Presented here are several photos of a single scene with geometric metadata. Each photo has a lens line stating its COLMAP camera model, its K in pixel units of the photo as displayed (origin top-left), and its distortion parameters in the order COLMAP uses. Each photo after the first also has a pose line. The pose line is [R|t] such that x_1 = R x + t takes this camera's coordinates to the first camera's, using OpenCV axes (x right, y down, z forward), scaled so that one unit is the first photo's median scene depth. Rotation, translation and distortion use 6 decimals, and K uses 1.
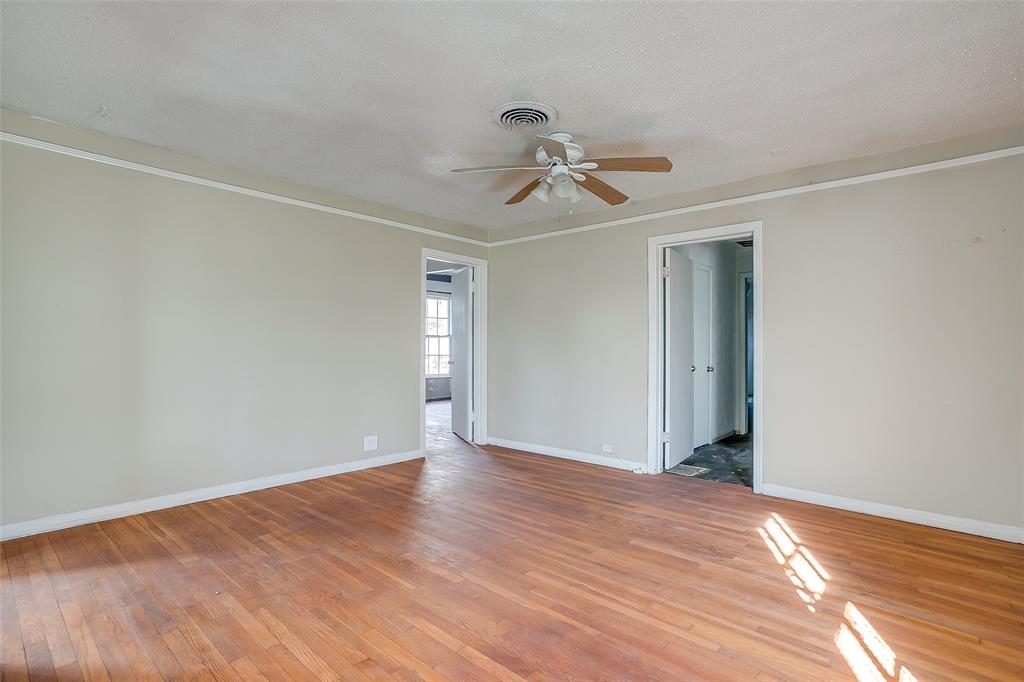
lens RADIAL K [[496.1, 0, 512.7], [0, 496.1, 337.3], [0, 0, 1]] dist [-0.061403, 0.030504]
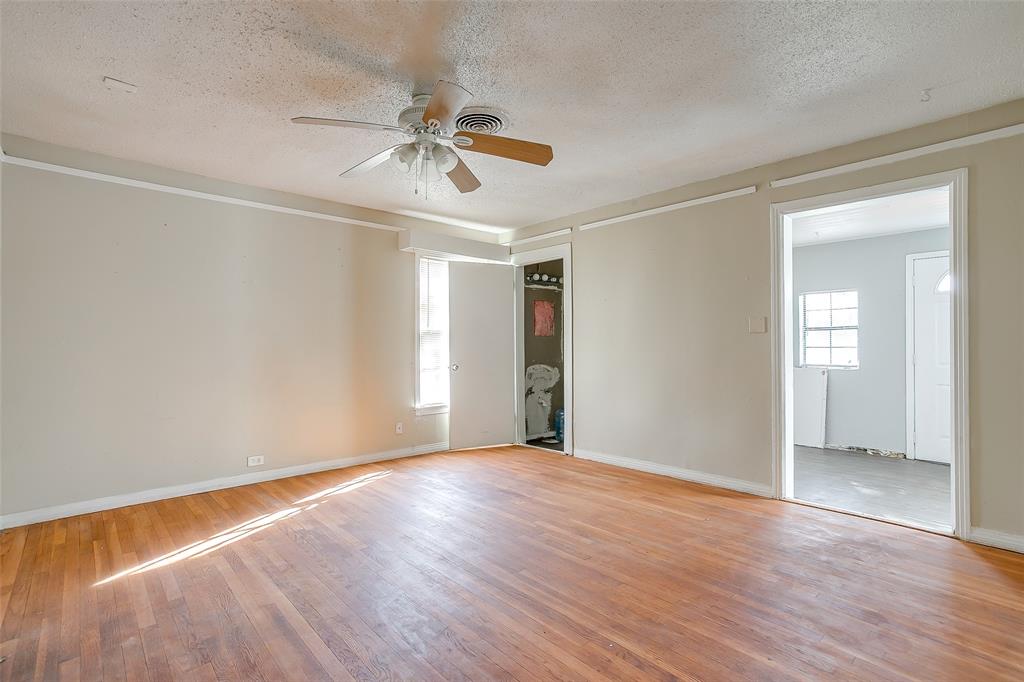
lens RADIAL K [[496.1, 0, 512.7], [0, 496.1, 337.3], [0, 0, 1]] dist [-0.061403, 0.030504]
pose [[-0.993101, -0.001397, 0.117255, -0.160202], [-0.003373, 0.999856, -0.016654, 0.019775], [-0.117215, -0.016935, -0.992962, 1.936326]]
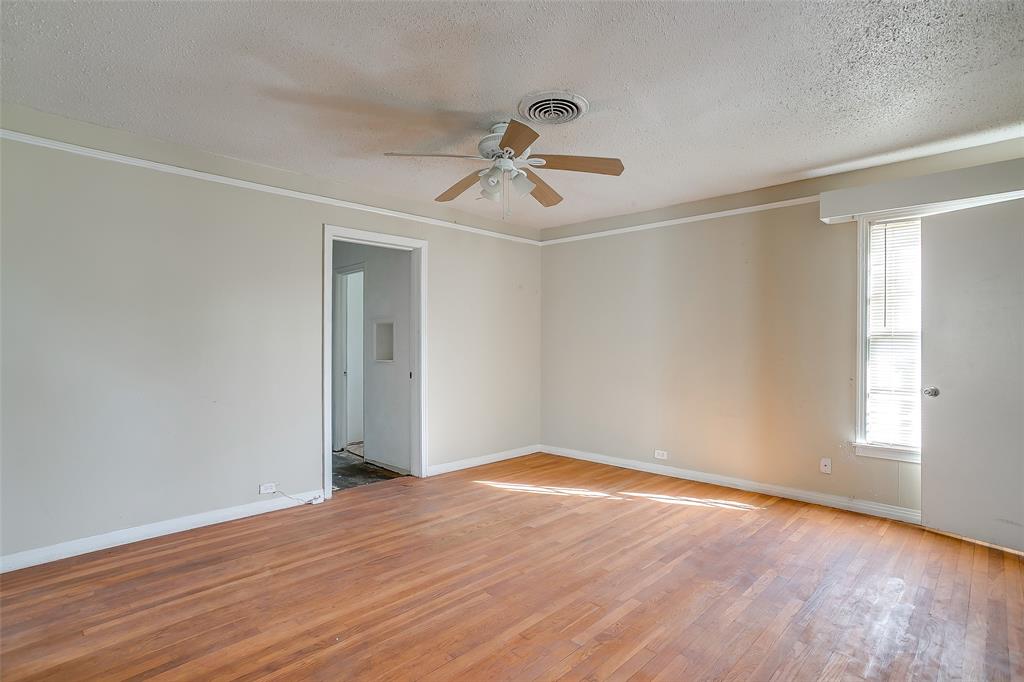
lens RADIAL K [[496.1, 0, 512.7], [0, 496.1, 337.3], [0, 0, 1]] dist [-0.061403, 0.030504]
pose [[0.061753, 0.012874, 0.998008, -0.886856], [-0.010299, 0.999872, -0.012261, 0.001375], [-0.998038, -0.009521, 0.061877, 0.984197]]
